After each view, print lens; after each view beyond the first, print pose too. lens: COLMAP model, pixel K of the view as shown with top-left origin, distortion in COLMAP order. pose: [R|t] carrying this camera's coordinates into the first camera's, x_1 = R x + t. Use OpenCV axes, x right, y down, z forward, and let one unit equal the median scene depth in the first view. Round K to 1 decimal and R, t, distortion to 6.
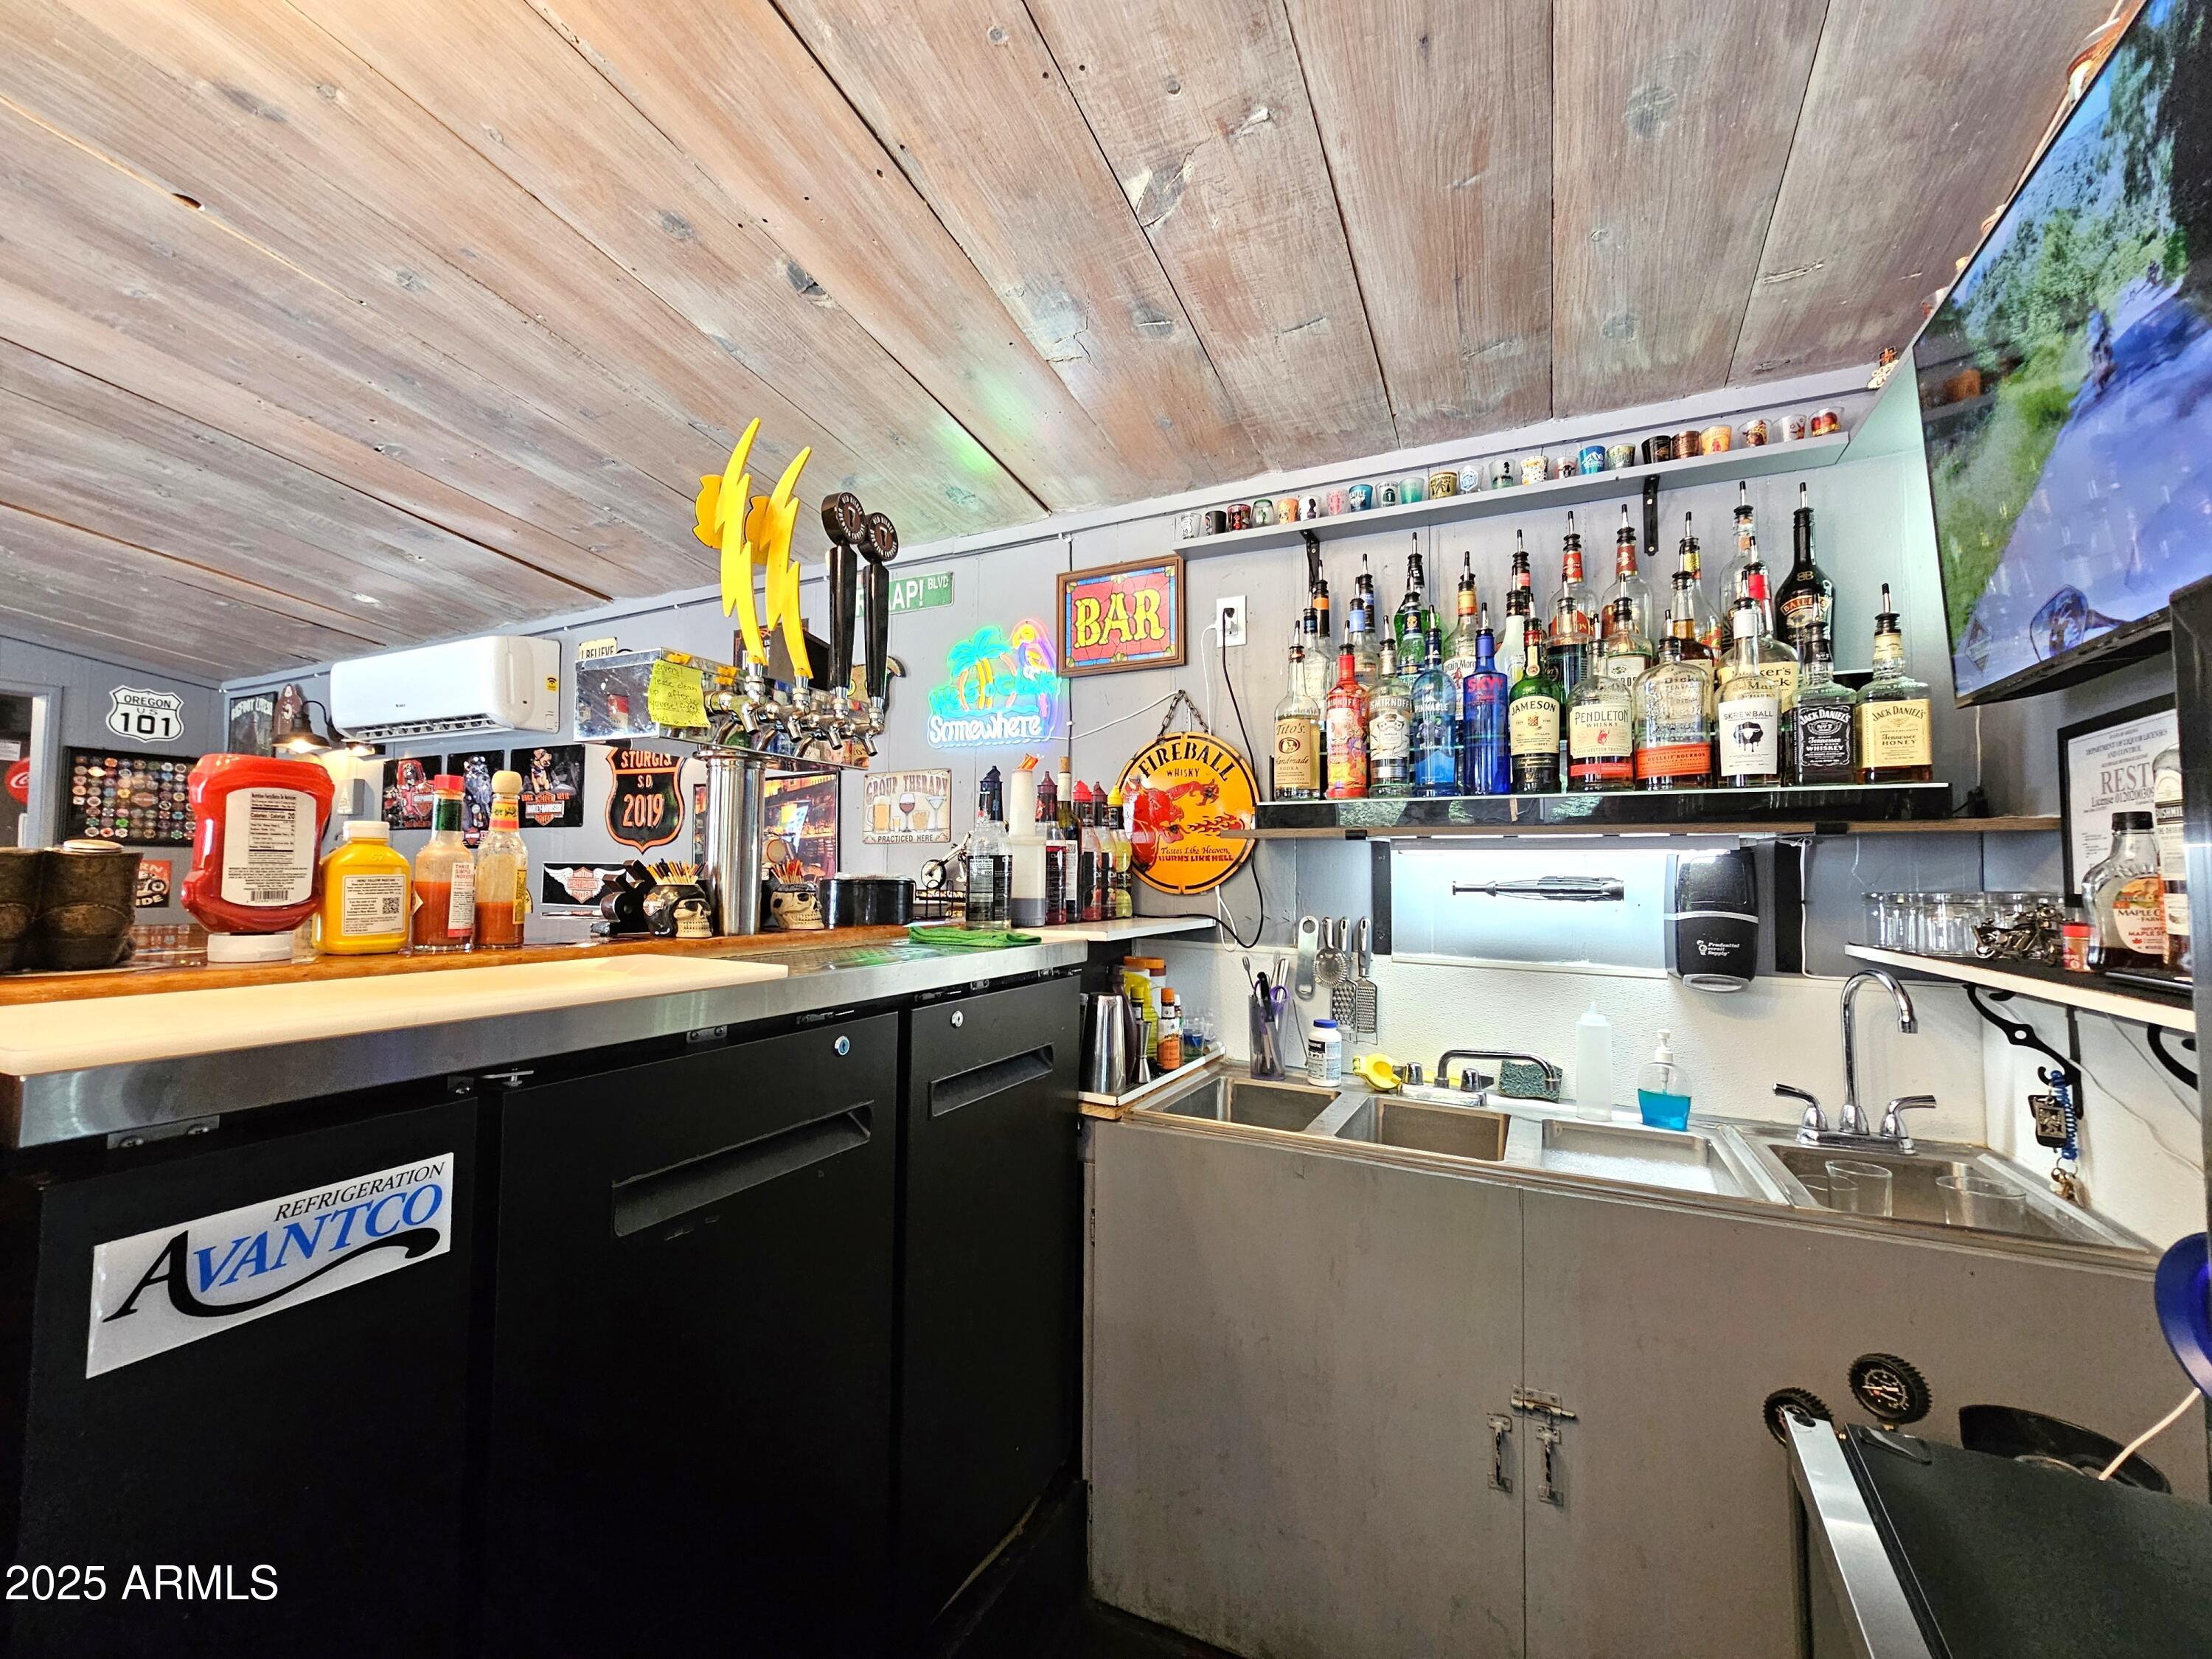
lens RADIAL K [[907.8, 0, 1106.0], [0, 907.8, 829.5], [0, 0, 1]] dist [-0.002340, 0.000660]
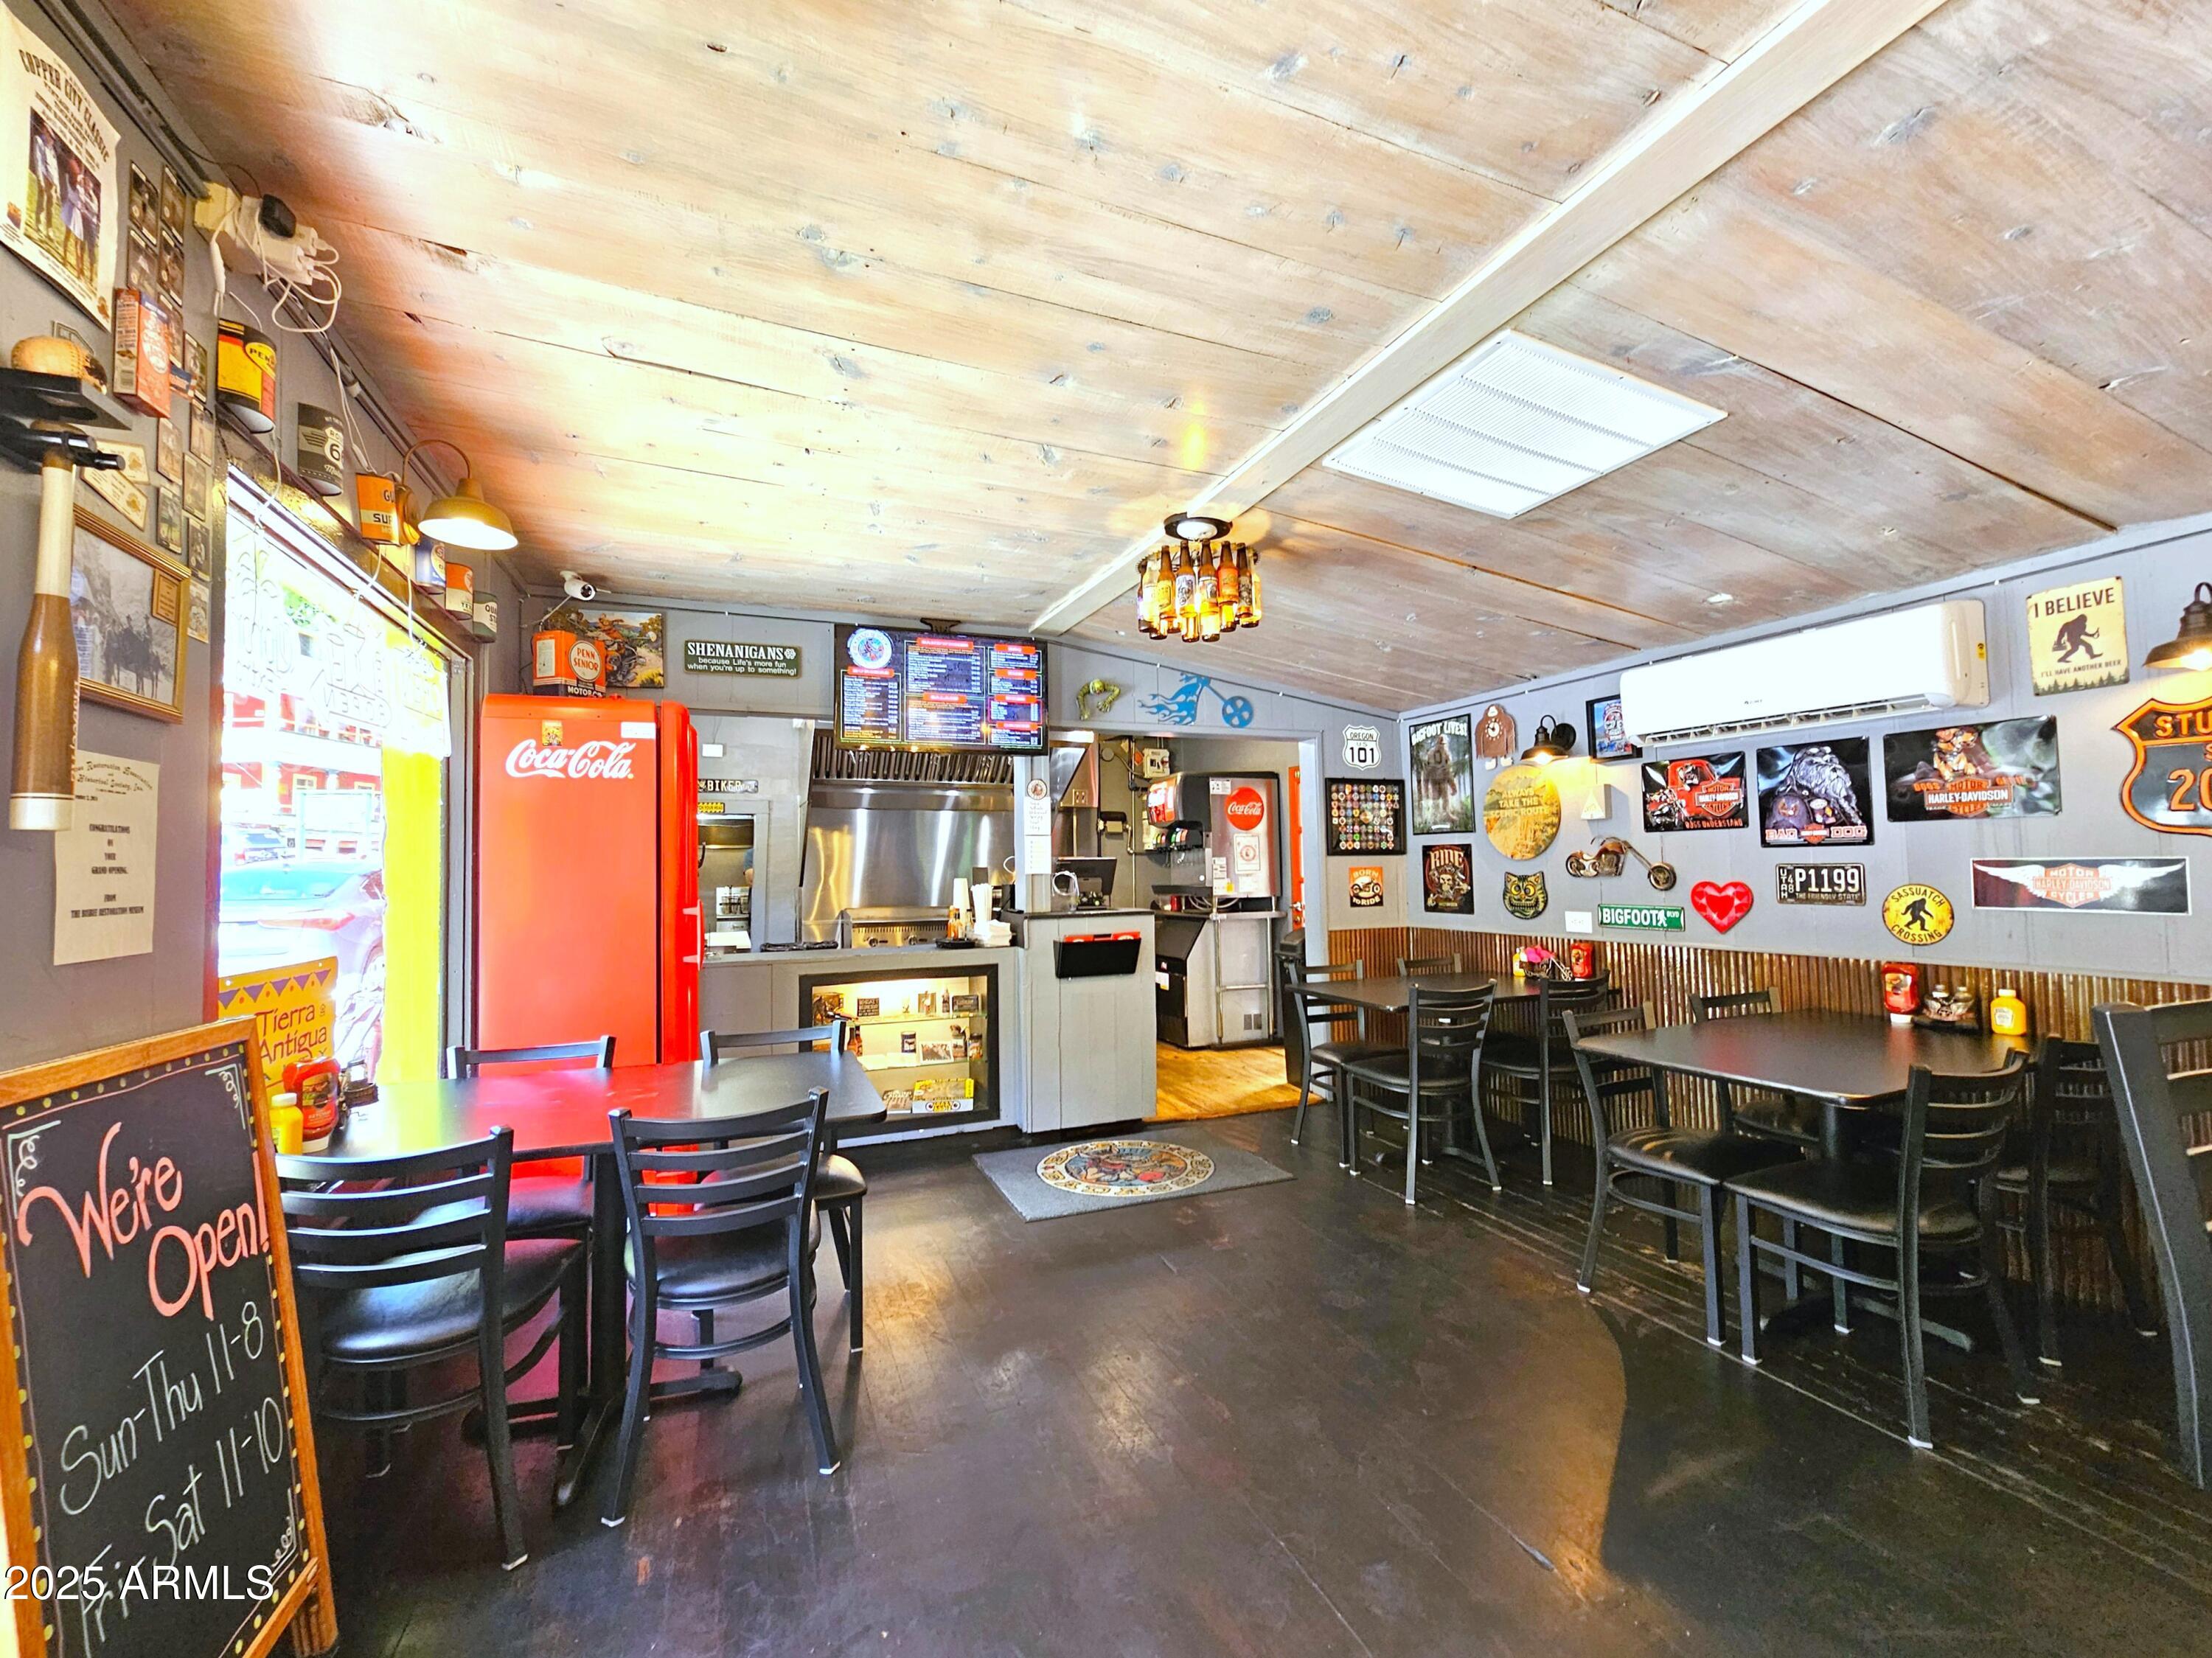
lens RADIAL K [[907.8, 0, 1106.0], [0, 907.8, 829.0], [0, 0, 1]] dist [-0.002340, 0.000660]
pose [[0.759402, -0.051388, -0.648589, -1.239233], [0.058942, 0.998211, -0.010076, -0.058497], [0.647946, -0.030577, 0.761072, -0.334276]]
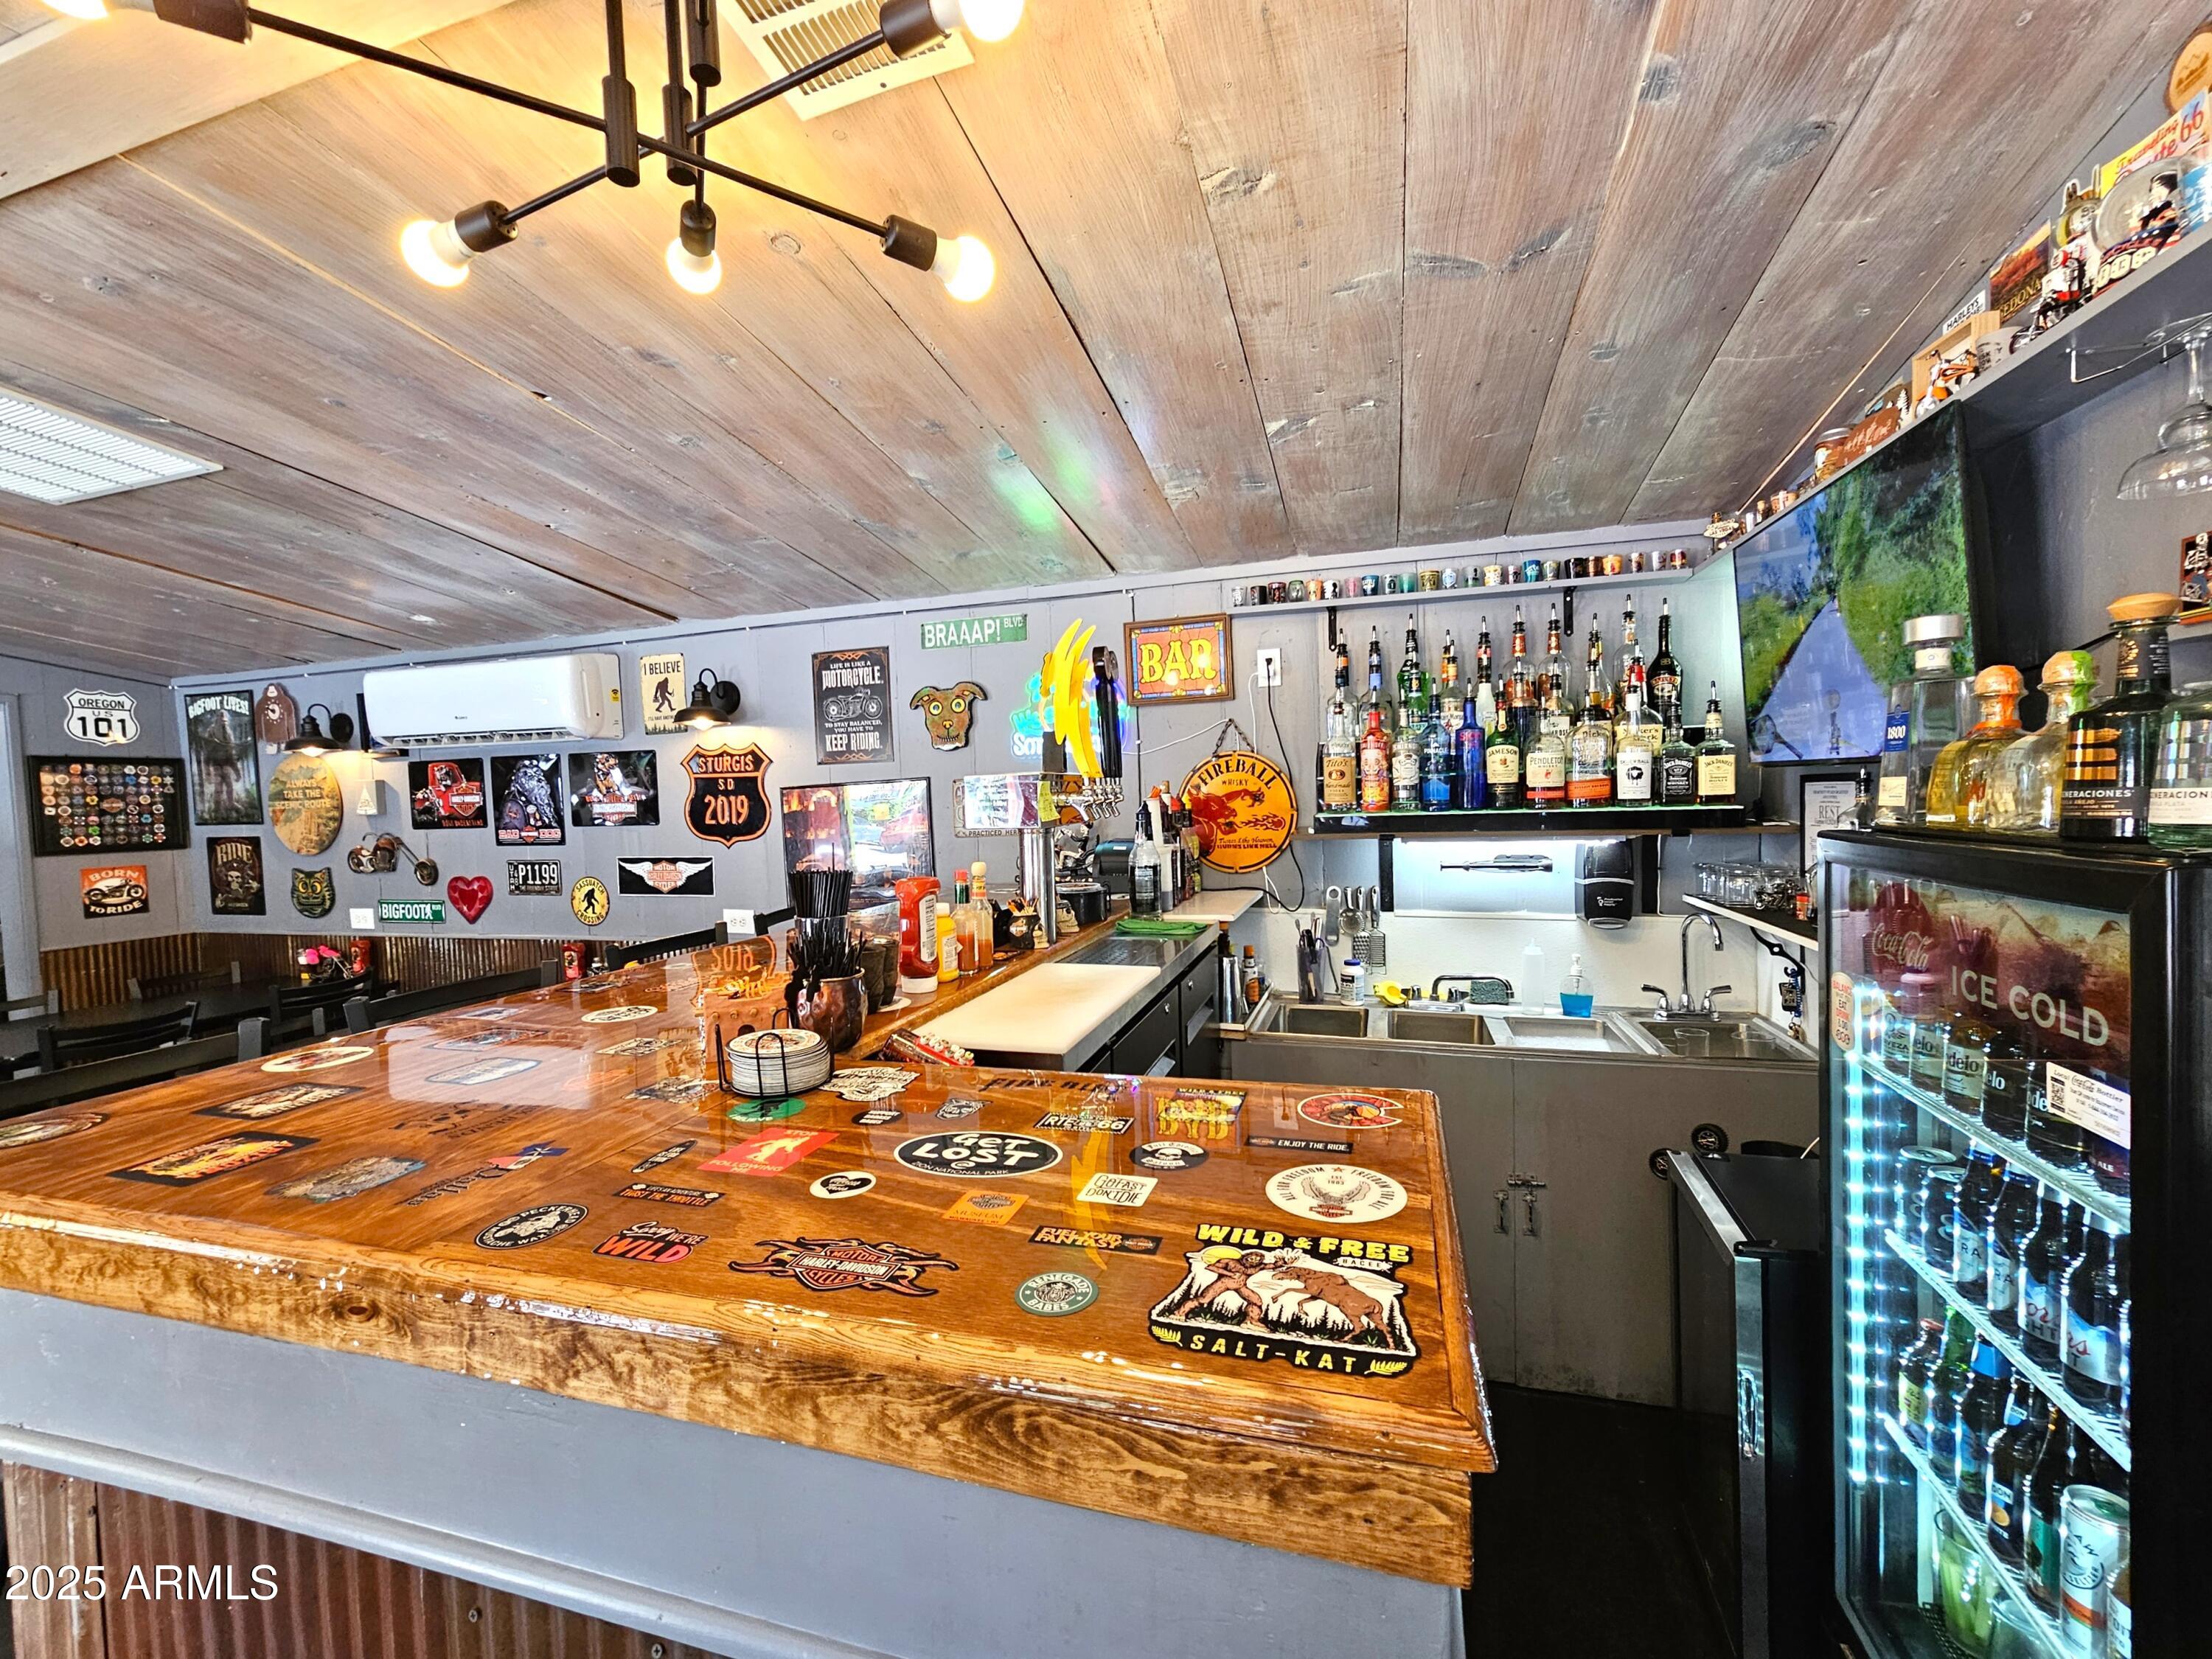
lens RADIAL K [[946.9, 0, 1101.2], [0, 946.9, 825.0], [0, 0, 1]] dist [0.001358, -0.000305]
pose [[0.986214, -0.046159, 0.158906, -0.399726], [0.032188, 0.995476, 0.089394, -0.157109], [-0.162314, -0.083047, 0.983238, -0.407929]]
